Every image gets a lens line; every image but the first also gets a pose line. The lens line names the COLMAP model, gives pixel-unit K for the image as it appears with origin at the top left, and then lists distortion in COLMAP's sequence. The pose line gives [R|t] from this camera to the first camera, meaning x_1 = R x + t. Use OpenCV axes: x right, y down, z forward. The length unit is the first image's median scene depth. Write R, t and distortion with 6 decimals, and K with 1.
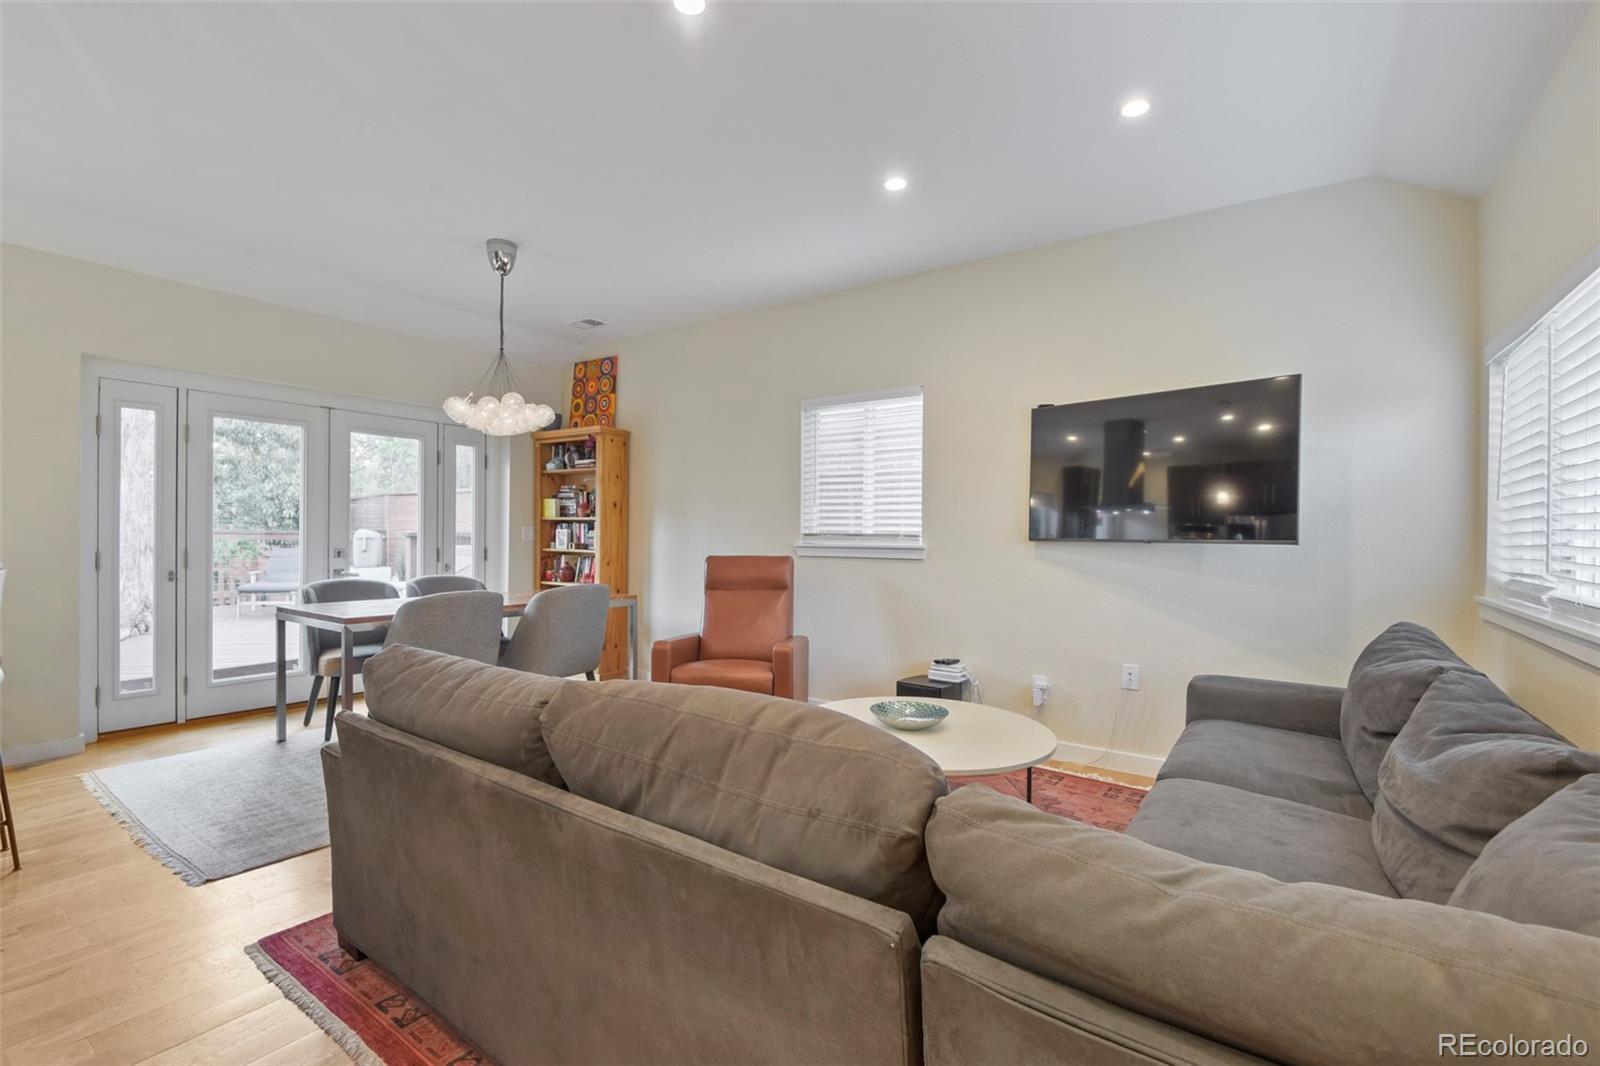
lens RADIAL K [[727.0, 0, 759.6], [0, 727.0, 520.7], [0, 0, 1]] dist [-0.017322, -0.009691]
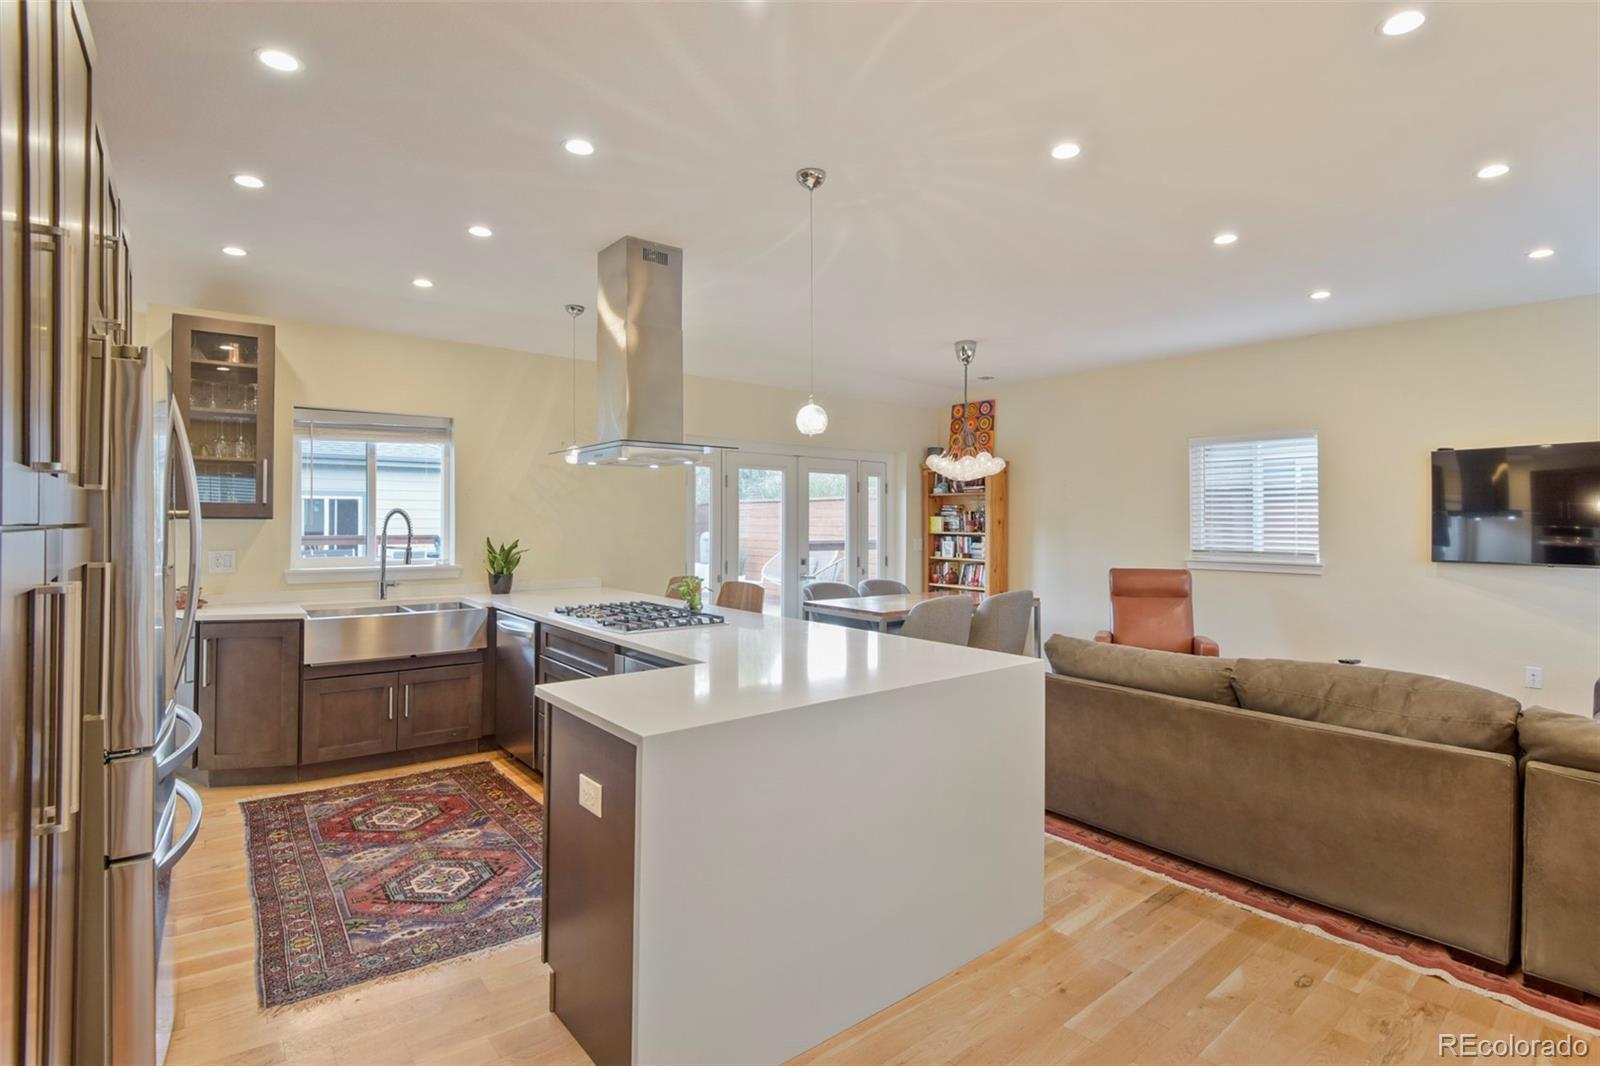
lens RADIAL K [[727.0, 0, 768.9], [0, 727.0, 513.6], [0, 0, 1]] dist [-0.017322, -0.009691]
pose [[0.958177, -0.010758, -0.285973, -0.277336], [0.011881, 0.999927, 0.002193, -0.055073], [0.285928, -0.005499, 0.958235, -0.359779]]
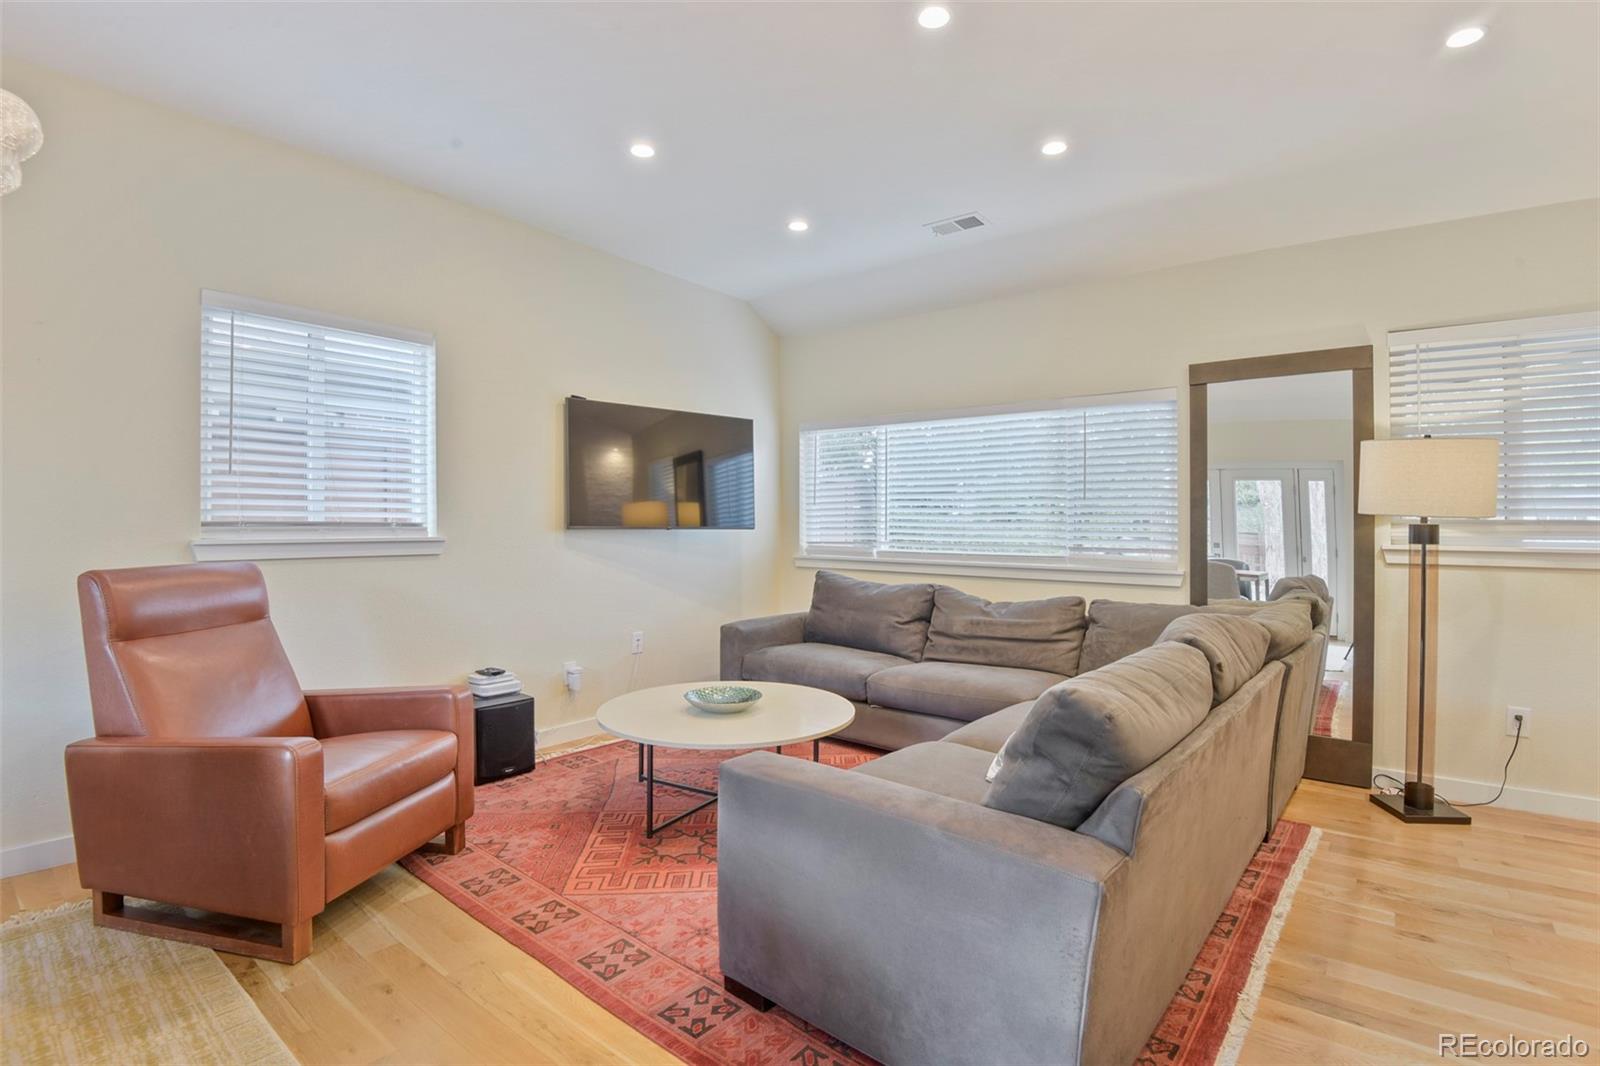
lens RADIAL K [[727.0, 0, 824.6], [0, 727.0, 529.3], [0, 0, 1]] dist [-0.017322, -0.009691]
pose [[0.002876, -0.016772, 0.999855, -0.516467], [-0.031194, 0.999371, 0.016853, -0.000816], [-0.999509, -0.031238, 0.002351, 0.528542]]
